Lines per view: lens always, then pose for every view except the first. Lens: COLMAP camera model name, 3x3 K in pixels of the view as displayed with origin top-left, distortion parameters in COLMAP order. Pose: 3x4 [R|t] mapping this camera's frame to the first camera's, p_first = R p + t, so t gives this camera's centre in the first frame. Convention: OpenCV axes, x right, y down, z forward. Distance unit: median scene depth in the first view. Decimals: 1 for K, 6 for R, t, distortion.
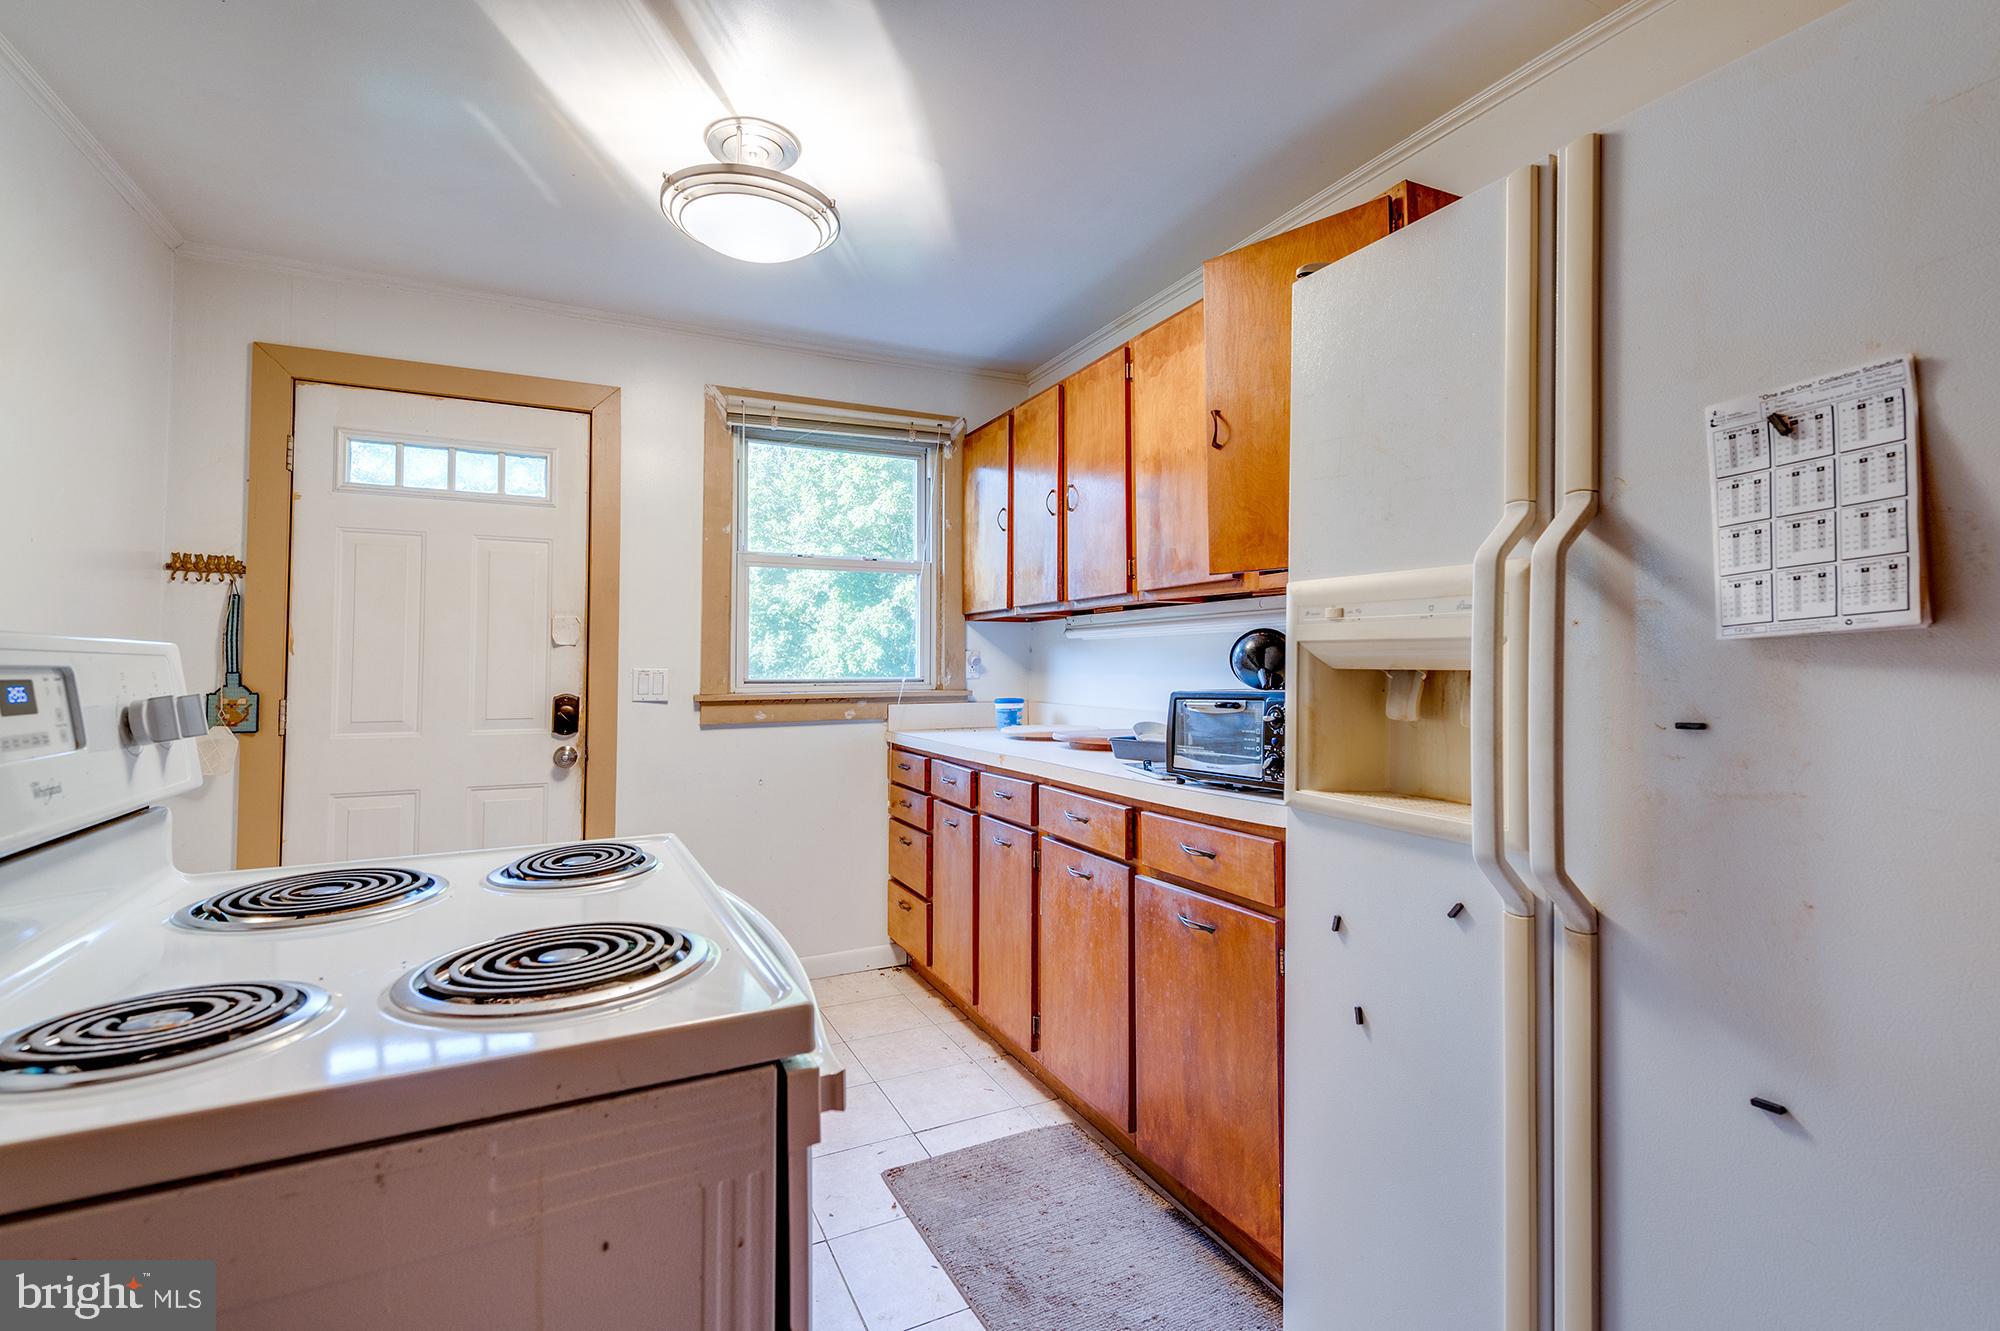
lens RADIAL K [[908.6, 0, 999.5], [0, 908.6, 653.3], [0, 0, 1]] dist [0.004894, 0.000116]
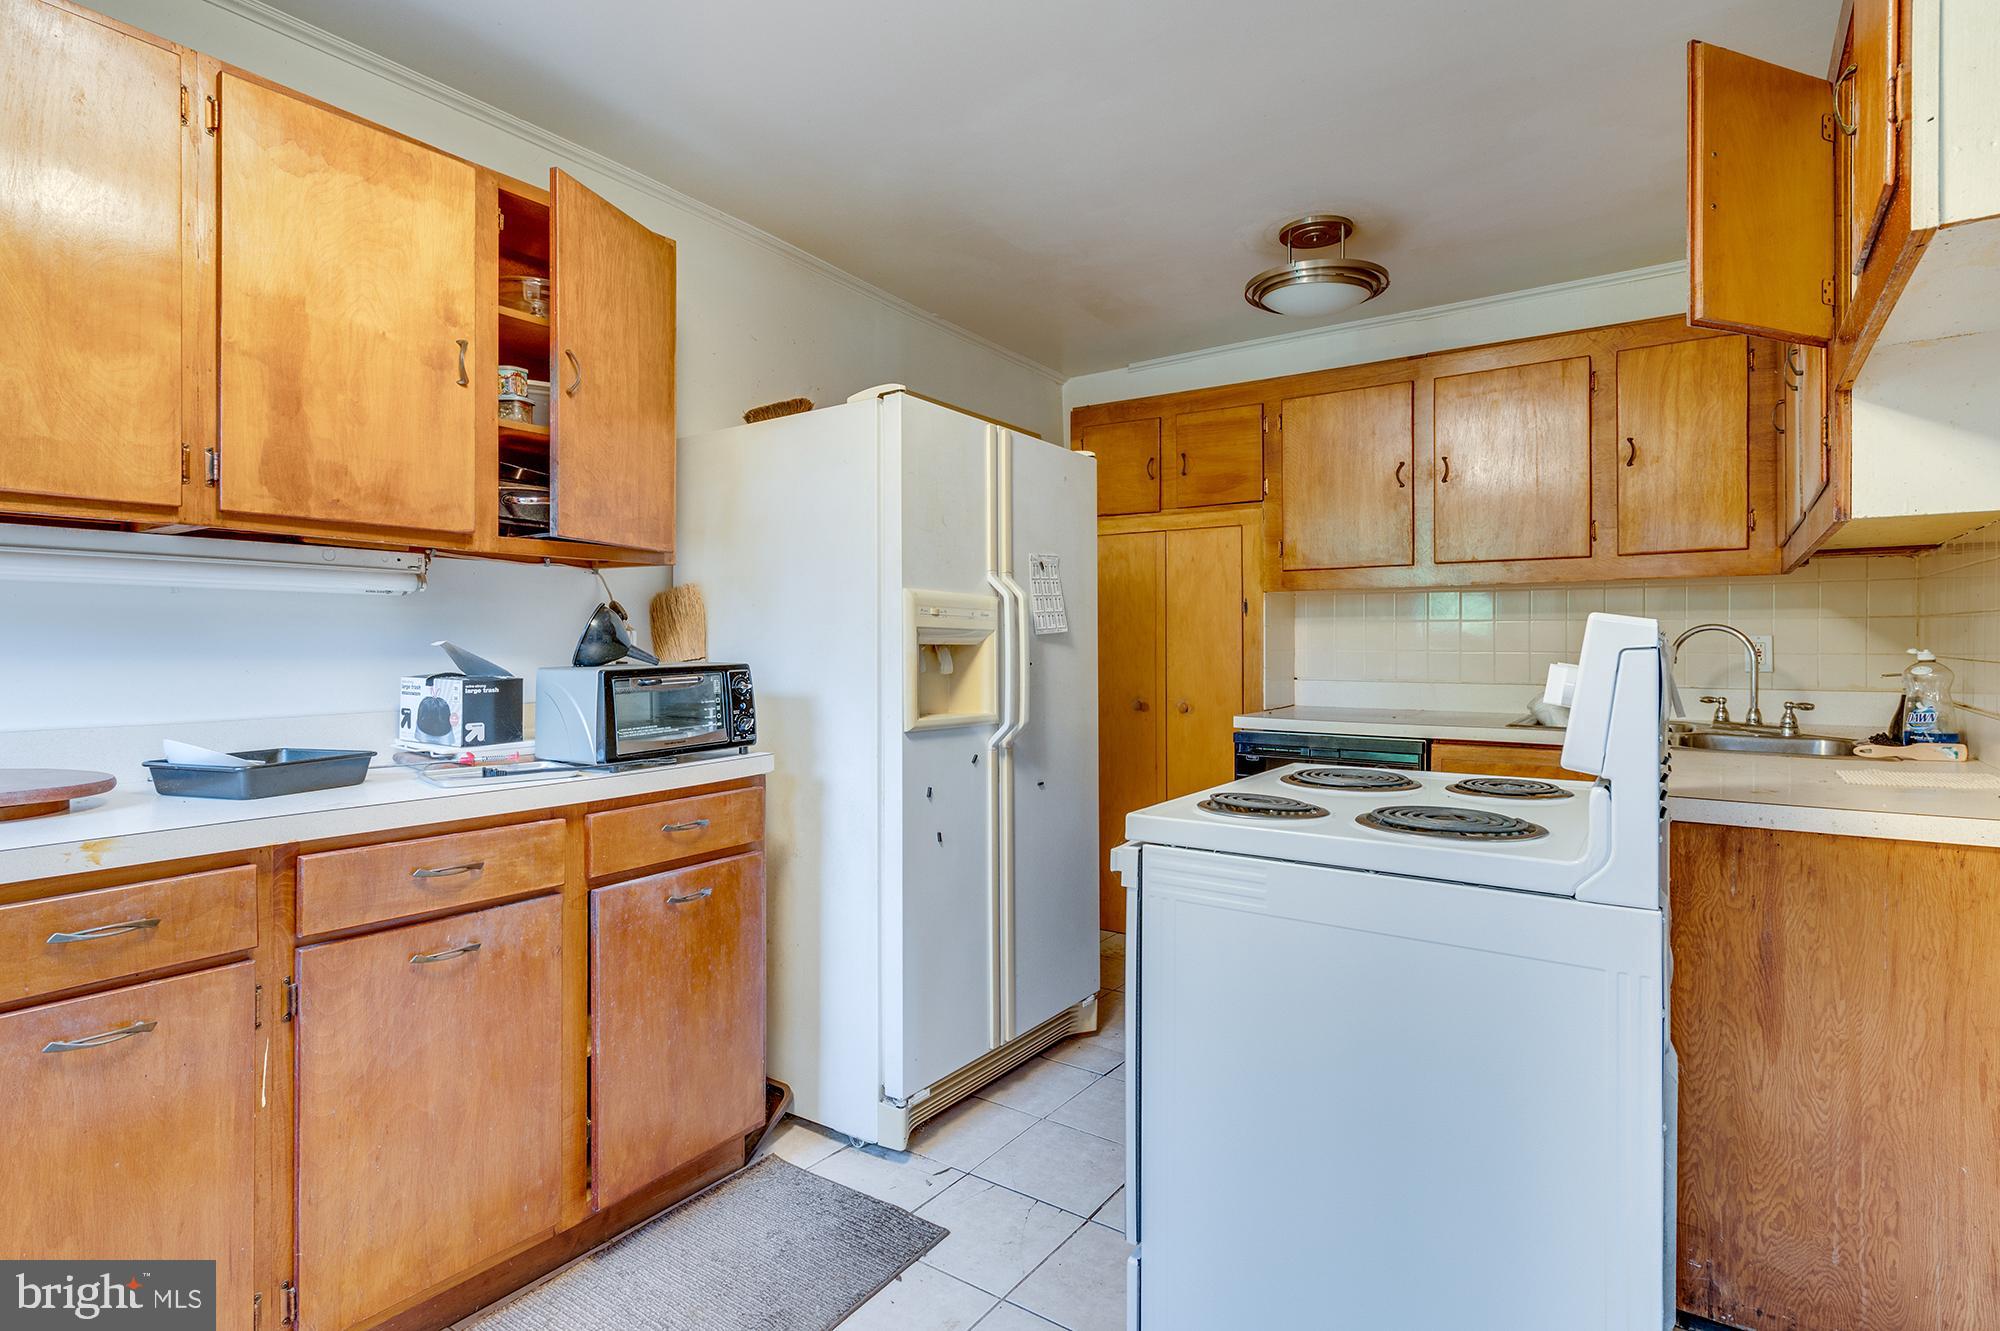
lens RADIAL K [[992.6, 0, 983.8], [0, 992.6, 650.8], [0, 0, 1]] dist [-0.000704, -0.000160]
pose [[-0.477753, -0.012261, 0.878409, -0.831907], [-0.019653, 0.999802, 0.003267, 0.013250], [-0.878274, -0.015703, -0.477899, 1.142775]]
